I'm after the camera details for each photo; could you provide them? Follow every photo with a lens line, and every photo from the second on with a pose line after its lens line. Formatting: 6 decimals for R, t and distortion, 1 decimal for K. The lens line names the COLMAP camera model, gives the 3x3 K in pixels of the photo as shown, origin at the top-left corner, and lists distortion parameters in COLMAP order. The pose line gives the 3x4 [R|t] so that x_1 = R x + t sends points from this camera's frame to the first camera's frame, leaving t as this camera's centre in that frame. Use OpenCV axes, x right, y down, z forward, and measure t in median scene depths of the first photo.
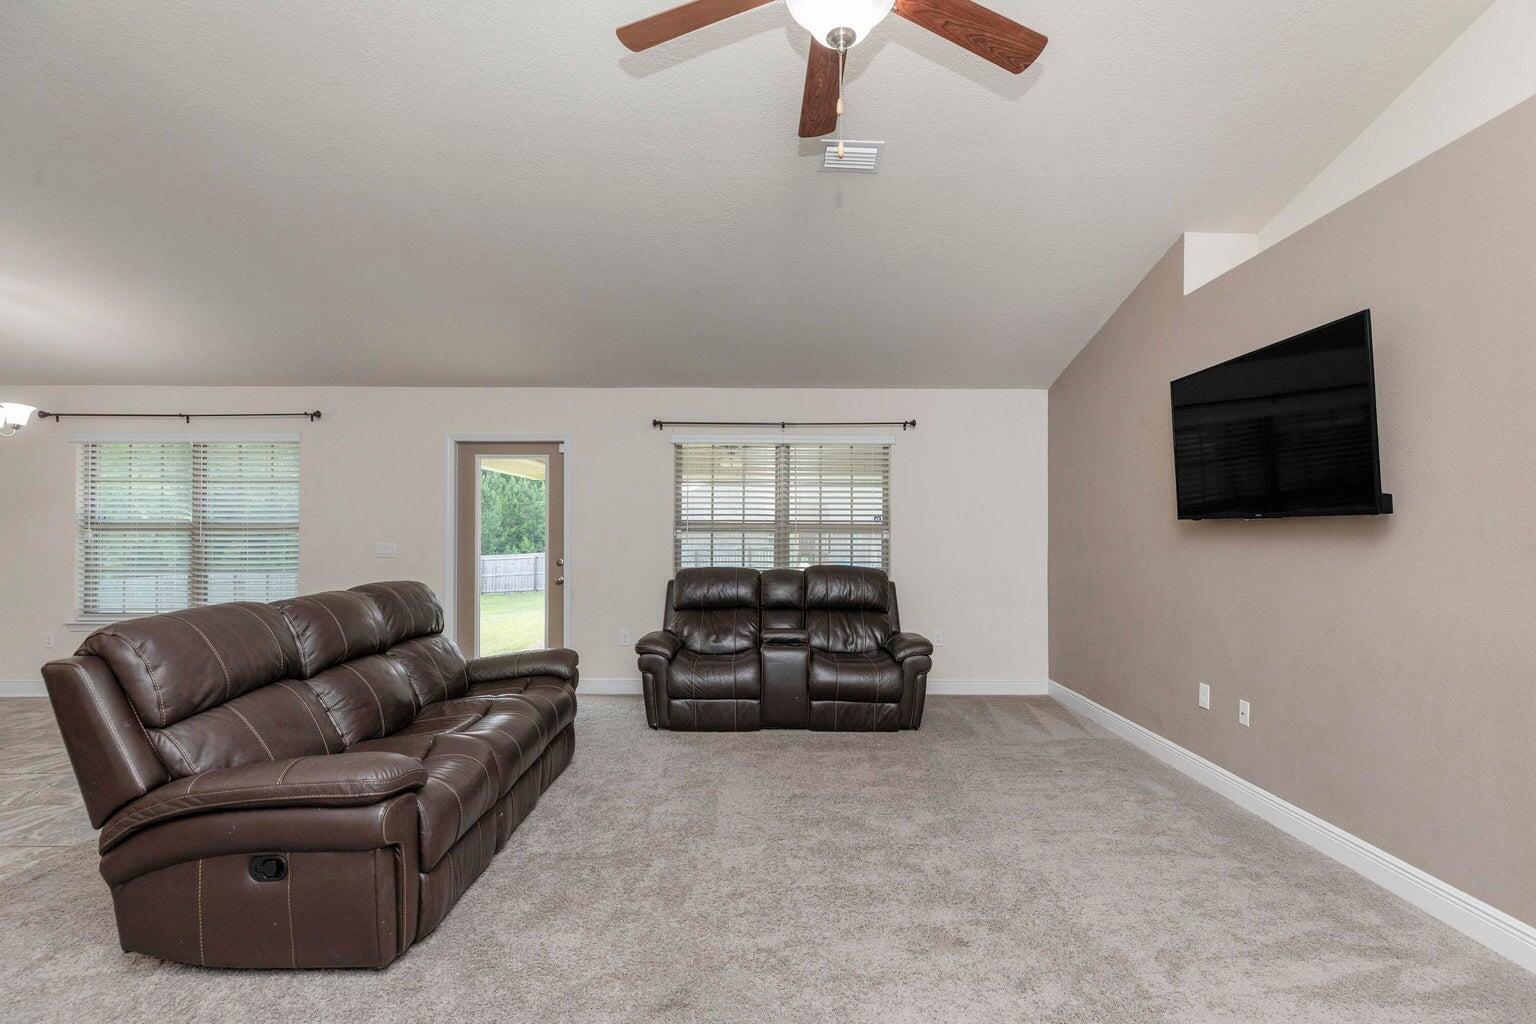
lens RADIAL K [[716.8, 0, 778.8], [0, 716.8, 511.3], [0, 0, 1]] dist [0.005450, -0.000545]
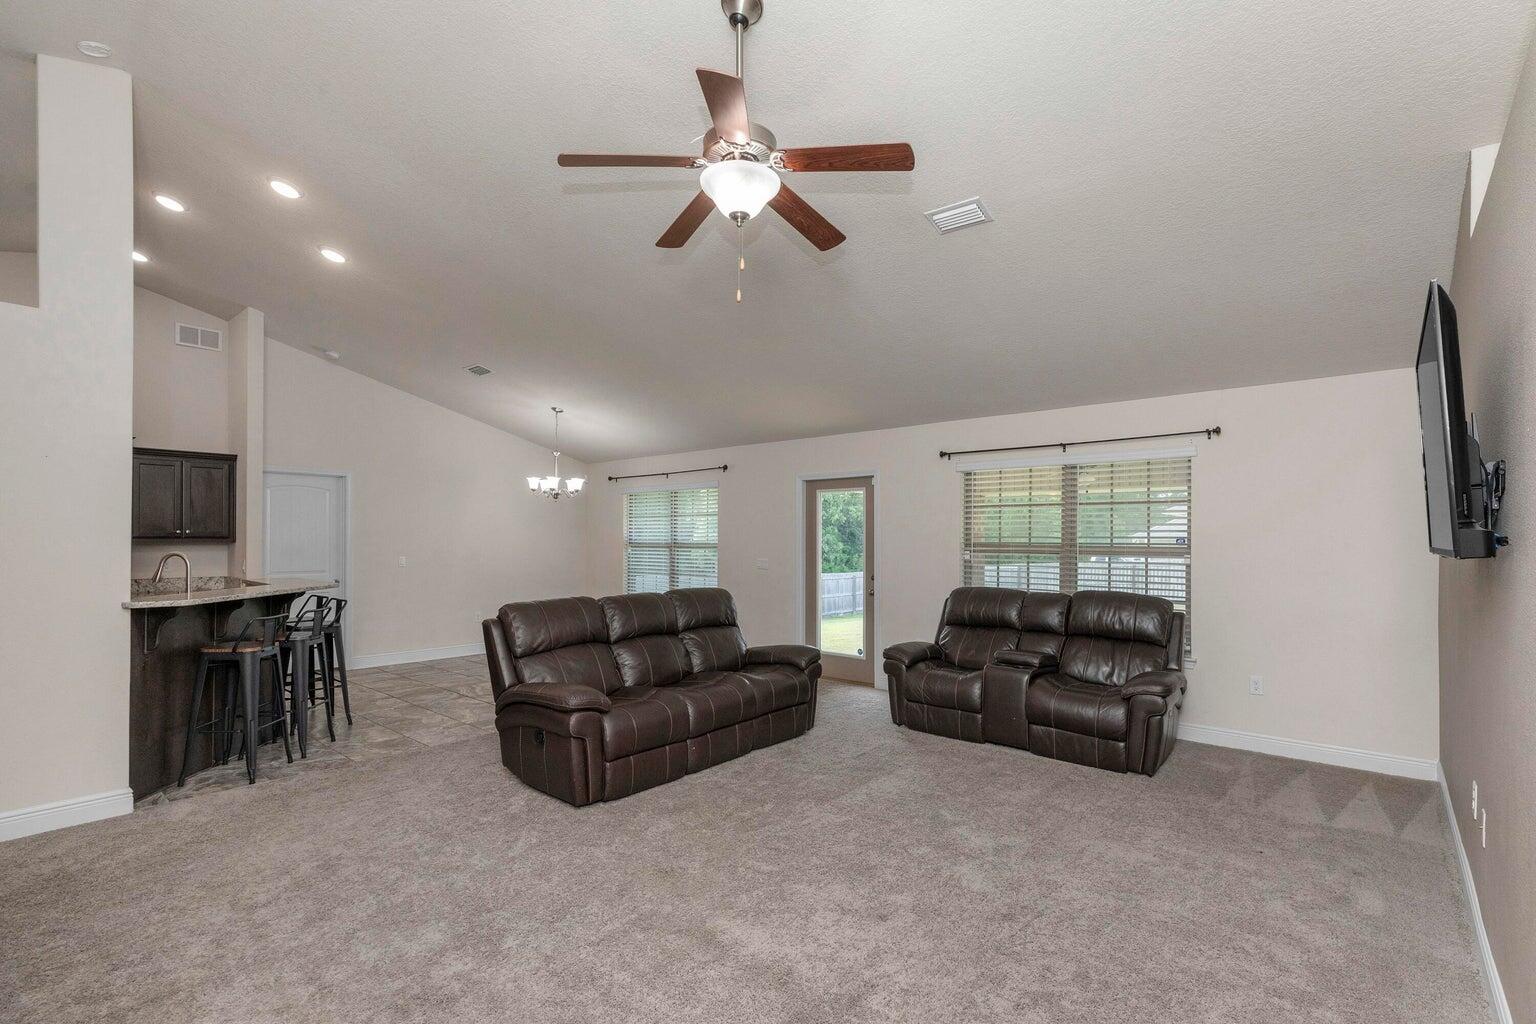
lens RADIAL K [[716.8, 0, 772.9], [0, 716.8, 518.4], [0, 0, 1]] dist [0.005450, -0.000545]
pose [[0.746659, -0.018491, -0.664950, 0.380471], [0.017225, 0.999816, -0.008462, -0.020328], [0.664984, -0.005136, 0.746840, -0.000129]]
